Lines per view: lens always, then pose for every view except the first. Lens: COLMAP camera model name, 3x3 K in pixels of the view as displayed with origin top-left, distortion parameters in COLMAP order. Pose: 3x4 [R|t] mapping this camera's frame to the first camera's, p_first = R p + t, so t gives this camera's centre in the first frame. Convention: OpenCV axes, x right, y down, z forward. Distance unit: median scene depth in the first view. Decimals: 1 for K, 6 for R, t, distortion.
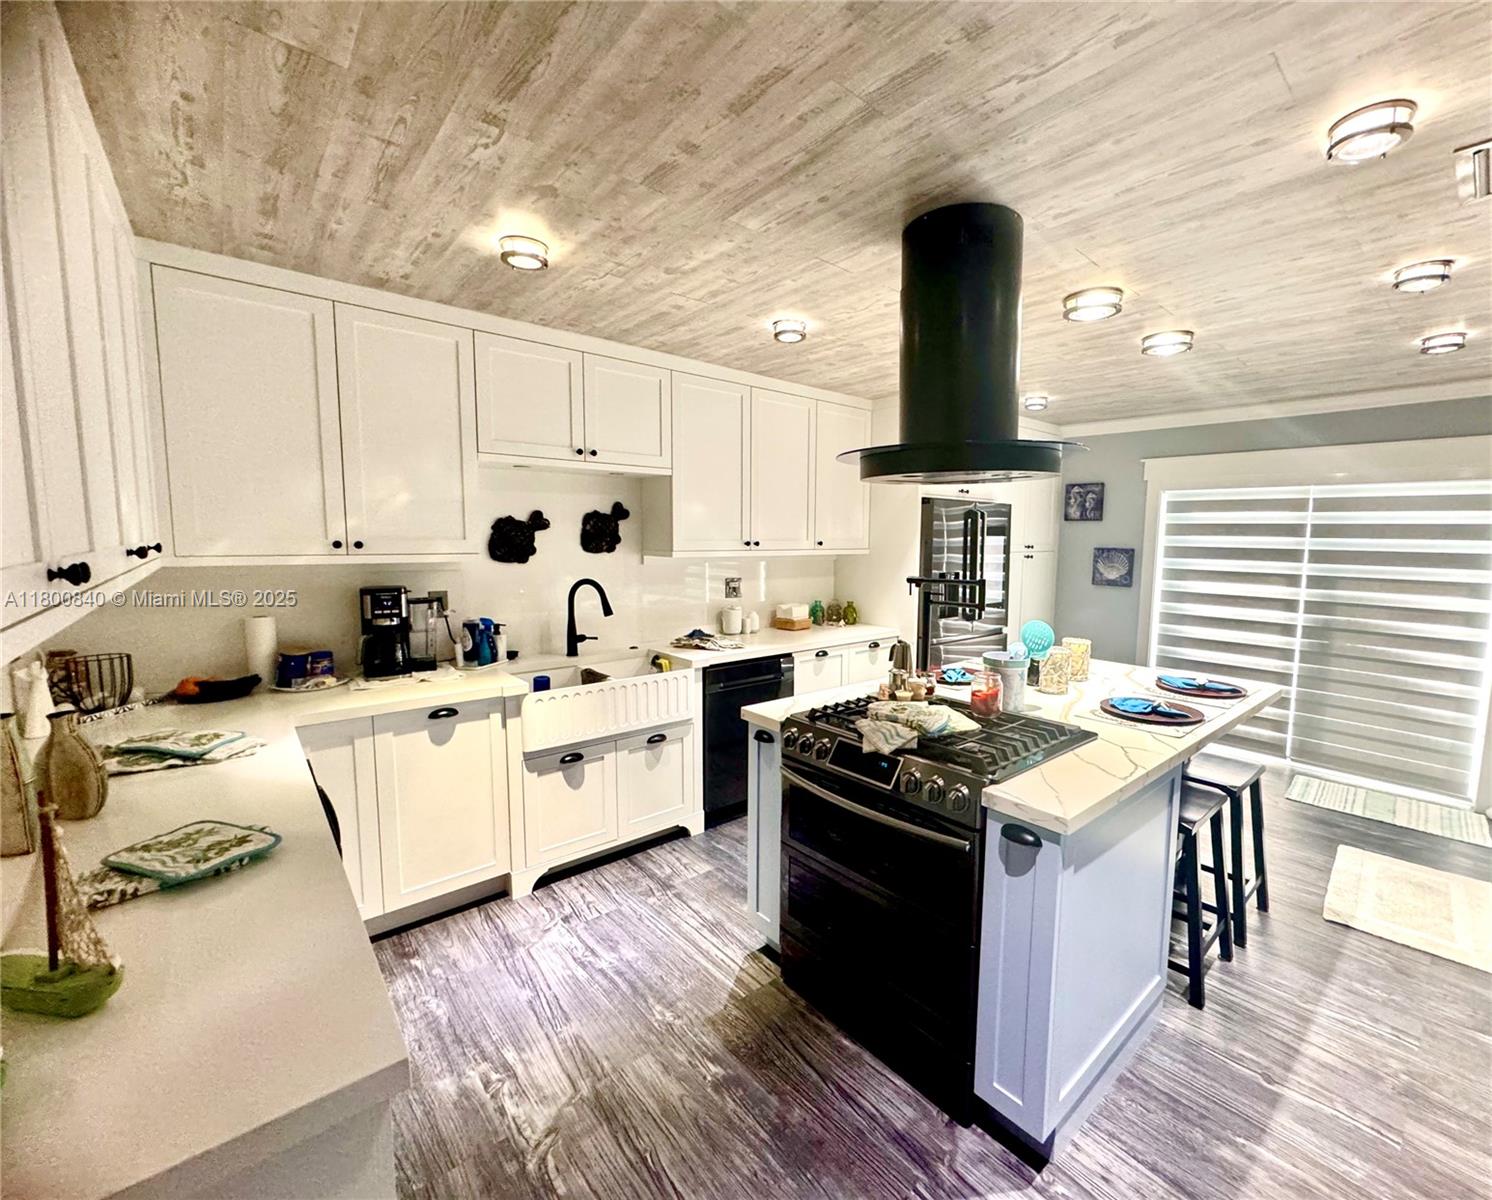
lens RADIAL K [[633.5, 0, 799.2], [0, 633.5, 596.9], [0, 0, 1]] dist [-0.005051, 0.001433]
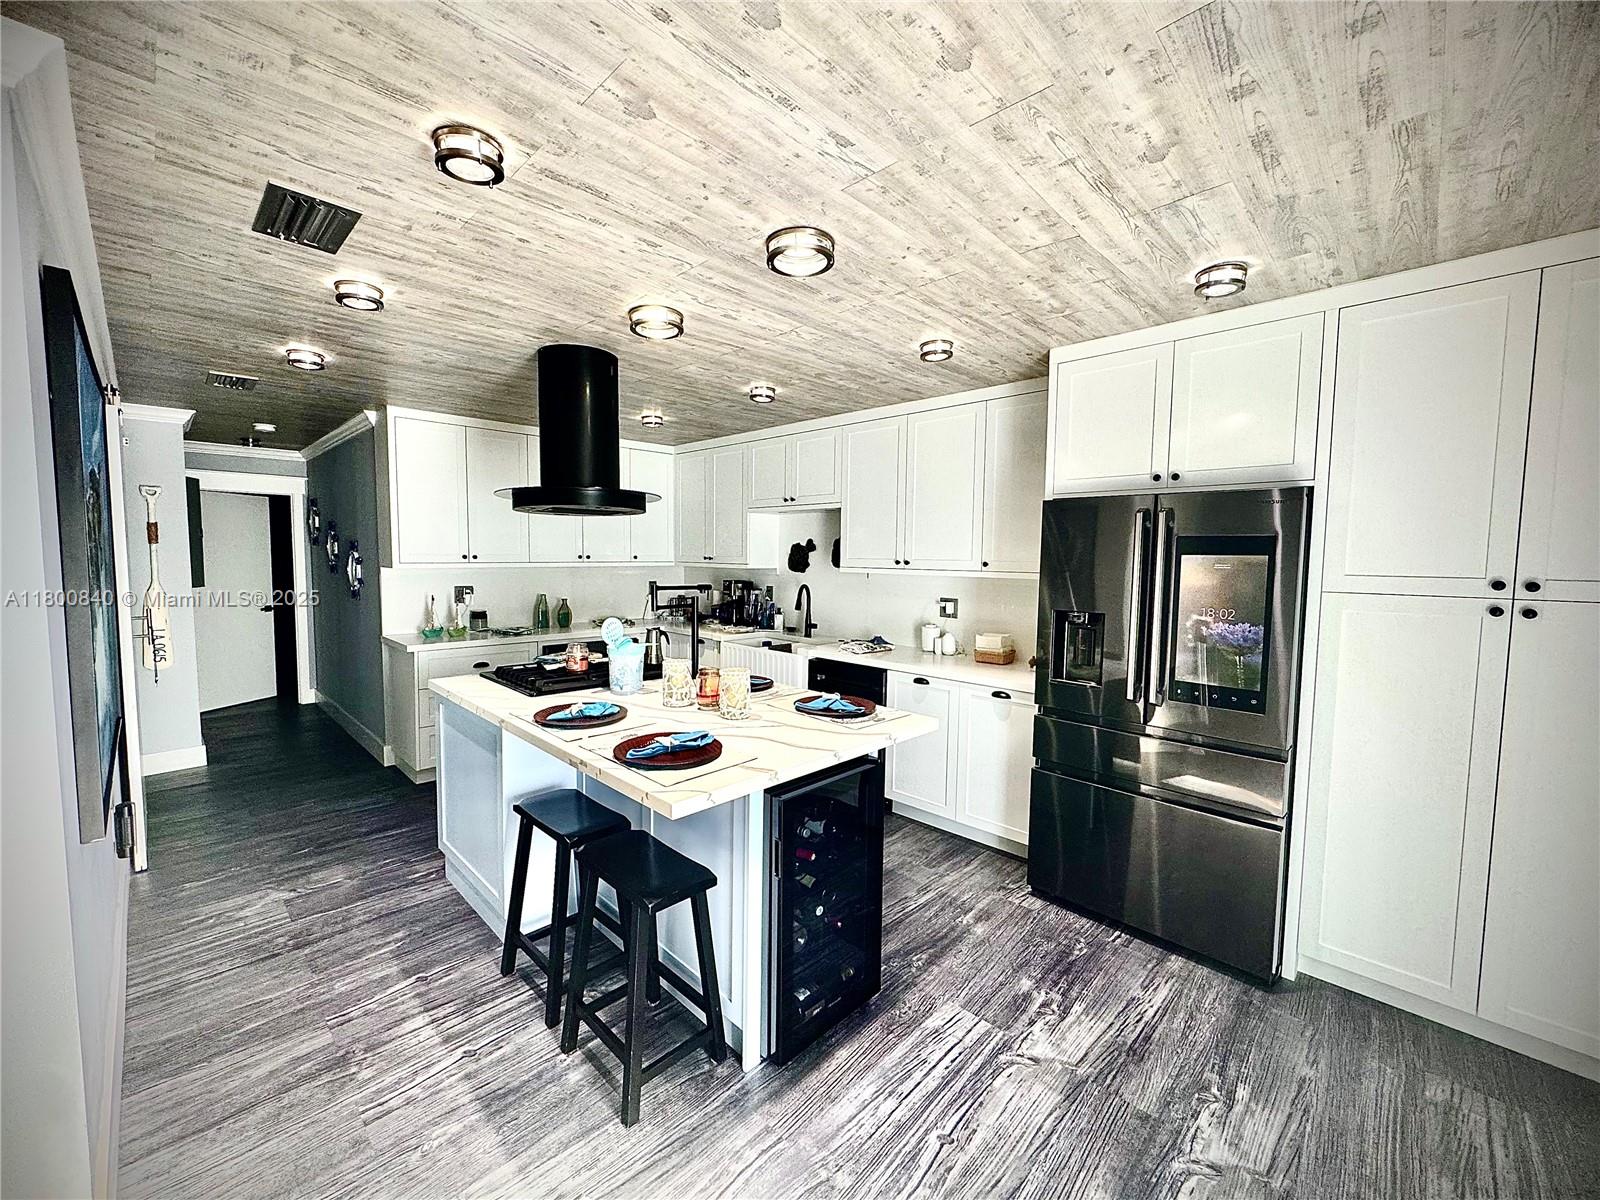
lens RADIAL K [[633.5, 0, 800.2], [0, 633.5, 596.2], [0, 0, 1]] dist [-0.003614, 0.000835]
pose [[0.065810, 0.056410, -0.996236, 1.447991], [-0.109922, 0.992734, 0.048950, -0.091683], [0.991759, 0.106287, 0.071532, 1.143494]]
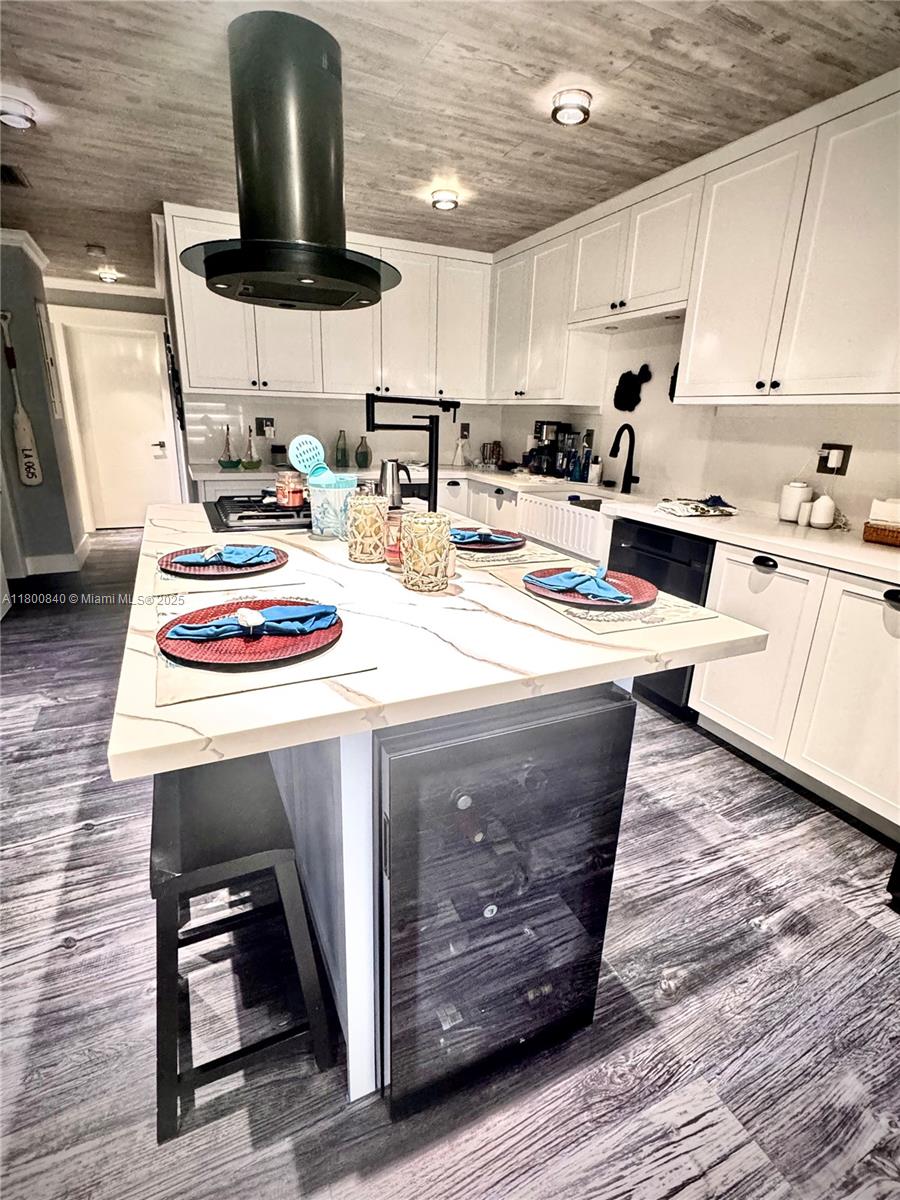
lens RADIAL K [[577.7, 0, 453.8], [0, 577.7, 597.0], [0, 0, 1]] dist [-0.003953, 0.001350]
pose [[-0.281811, 0.269372, -0.920880, 1.021970], [-0.129995, 0.940211, 0.314809, -0.028207], [0.950623, 0.208426, -0.229945, 1.296499]]
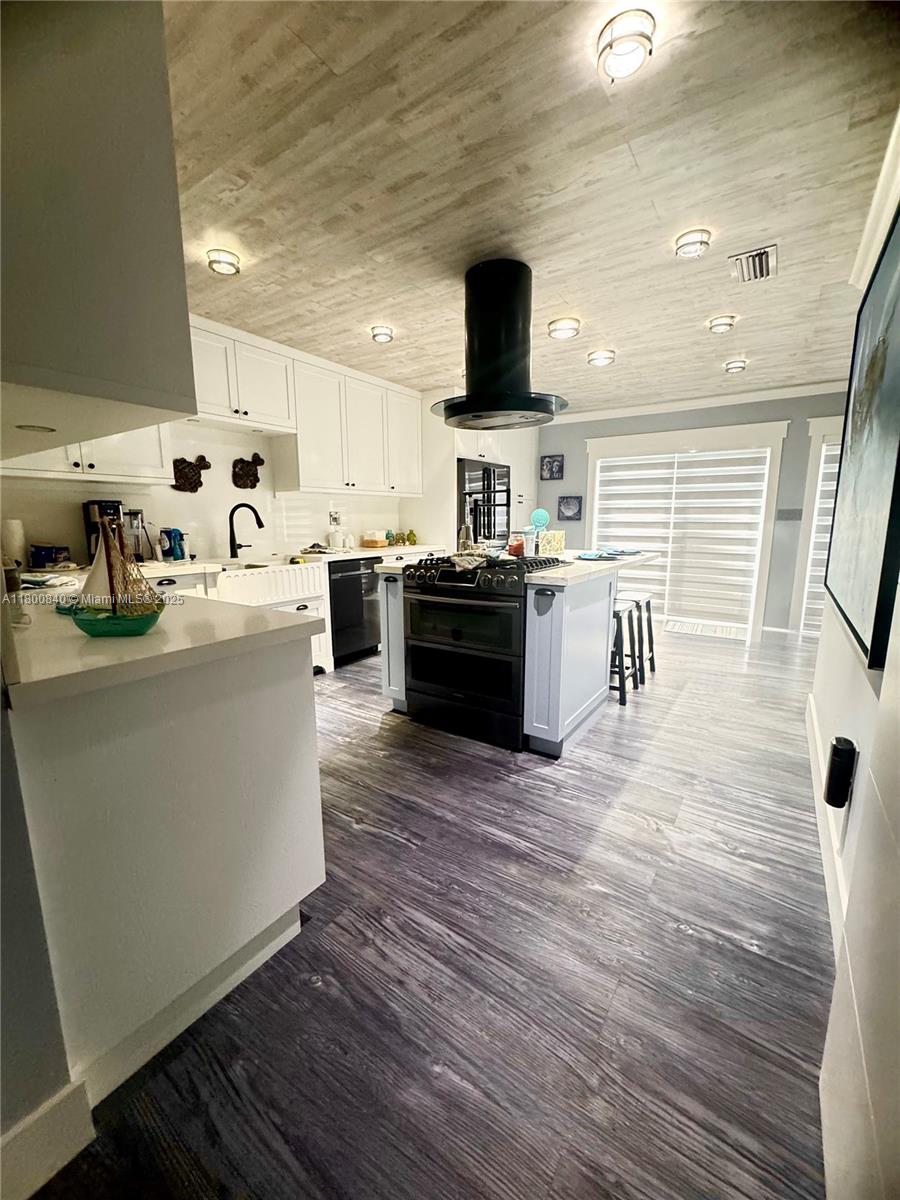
lens RADIAL K [[475.1, 0, 452.1], [0, 475.1, 597.0], [0, 0, 1]] dist [-0.003614, 0.000835]
pose [[0.972222, -0.054013, 0.227744, -0.165444], [0.038434, 0.996642, 0.072300, 0.161781], [-0.230885, -0.061539, 0.971033, -0.233525]]
